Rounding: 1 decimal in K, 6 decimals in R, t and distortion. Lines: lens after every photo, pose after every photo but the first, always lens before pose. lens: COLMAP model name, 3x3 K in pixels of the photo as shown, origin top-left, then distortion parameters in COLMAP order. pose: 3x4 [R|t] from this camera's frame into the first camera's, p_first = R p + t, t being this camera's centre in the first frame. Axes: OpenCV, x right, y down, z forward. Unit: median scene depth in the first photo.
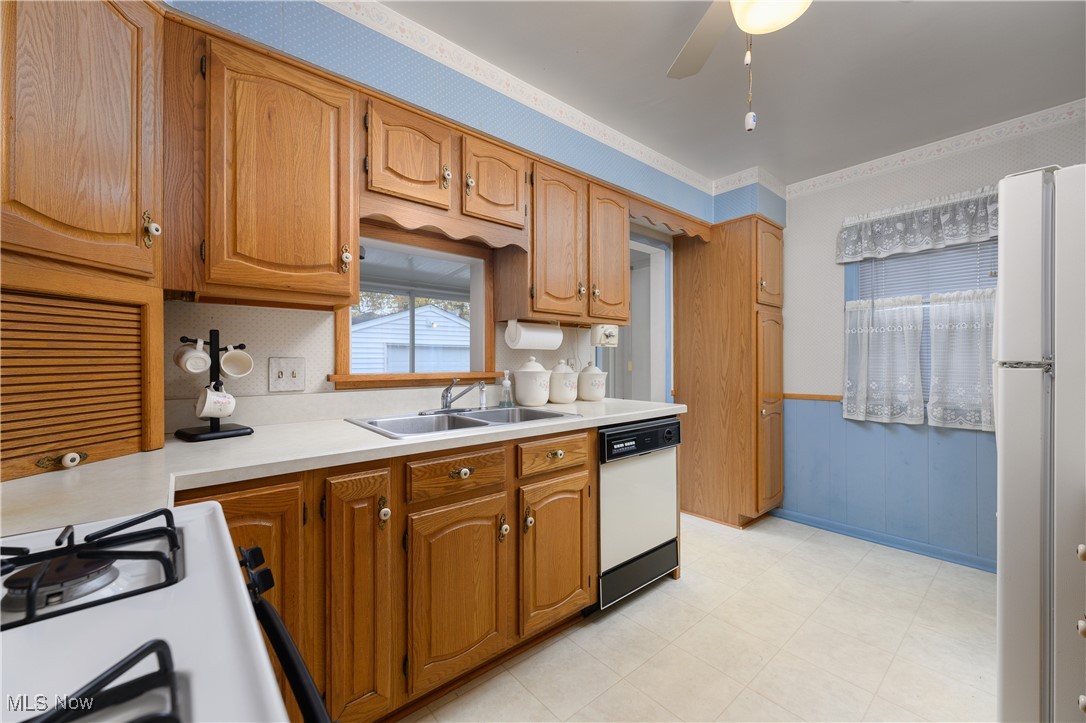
lens RADIAL K [[429.6, 0, 545.6], [0, 429.6, 361.1], [0, 0, 1]] dist [-0.003502, 0.000084]
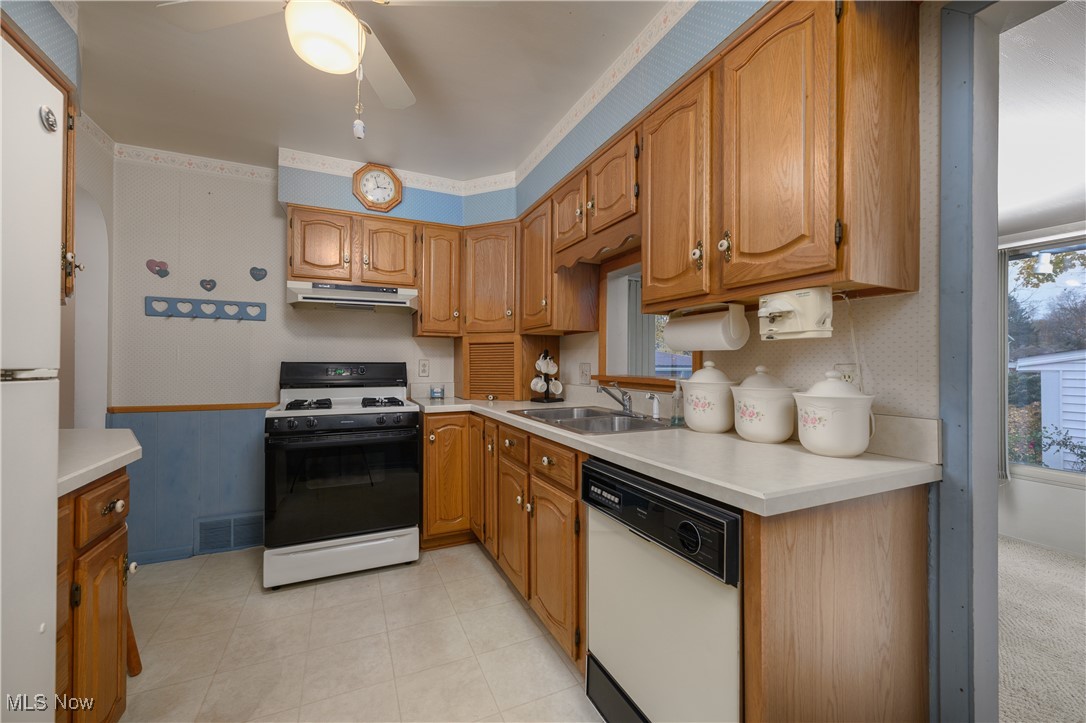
lens RADIAL K [[429.6, 0, 539.2], [0, 429.6, 360.7], [0, 0, 1]] dist [-0.003502, 0.000084]
pose [[-0.273962, 0.000819, -0.961740, 0.435869], [0.002219, 0.999998, 0.000219, -0.006850], [0.961738, -0.002075, -0.273963, 0.553371]]
